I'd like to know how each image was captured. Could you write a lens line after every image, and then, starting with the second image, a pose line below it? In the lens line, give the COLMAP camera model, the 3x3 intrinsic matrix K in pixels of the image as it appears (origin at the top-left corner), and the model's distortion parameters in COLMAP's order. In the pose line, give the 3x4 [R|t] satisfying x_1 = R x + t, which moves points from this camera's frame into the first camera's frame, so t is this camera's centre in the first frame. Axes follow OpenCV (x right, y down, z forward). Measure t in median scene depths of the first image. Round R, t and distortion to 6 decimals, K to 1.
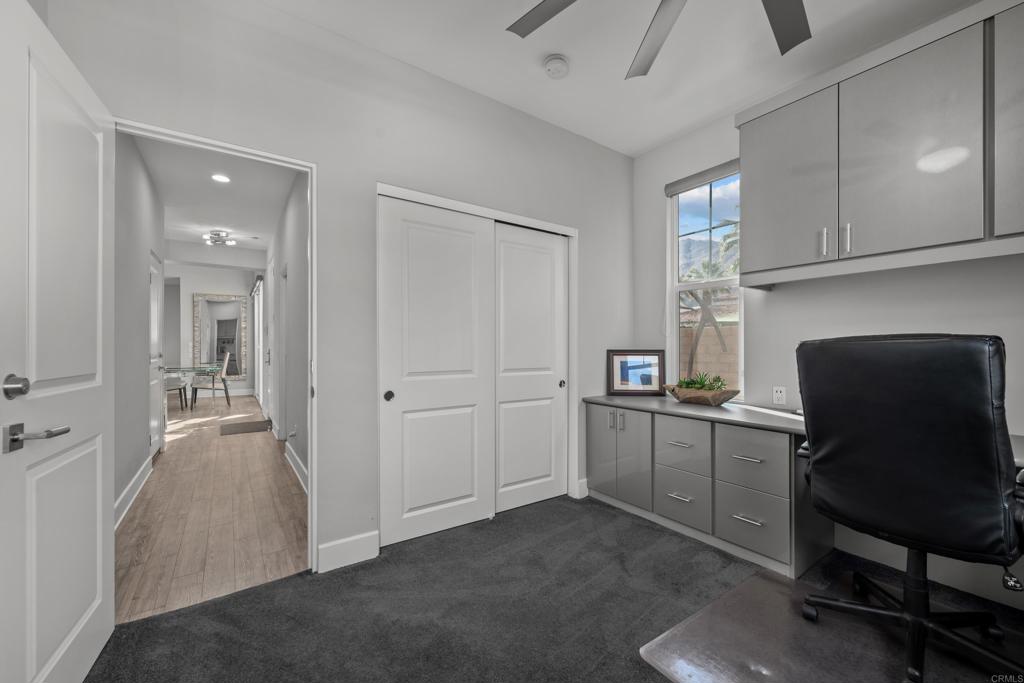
lens RADIAL K [[410.2, 0, 512.0], [0, 410.2, 341.5], [0, 0, 1]] dist [-0.000423, -0.000057]
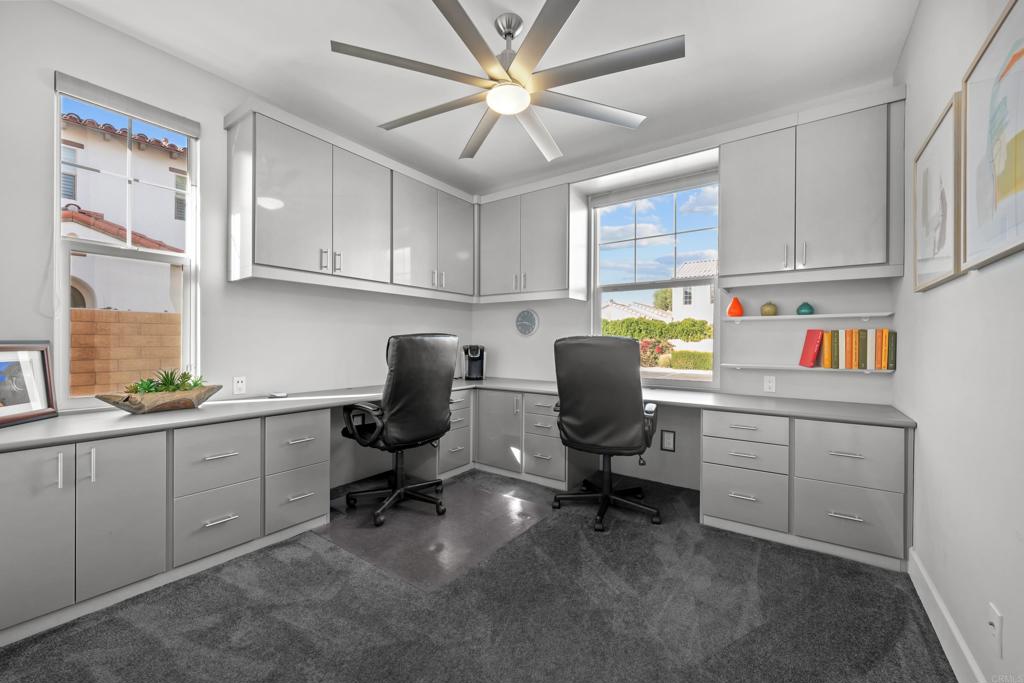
lens RADIAL K [[410.2, 0, 512.0], [0, 410.2, 341.5], [0, 0, 1]] dist [-0.000423, -0.000057]
pose [[-0.349196, -0.002921, 0.937045, -0.549540], [-0.023345, 0.999712, -0.005584, 0.011743], [-0.936759, -0.023825, -0.349164, 0.731162]]
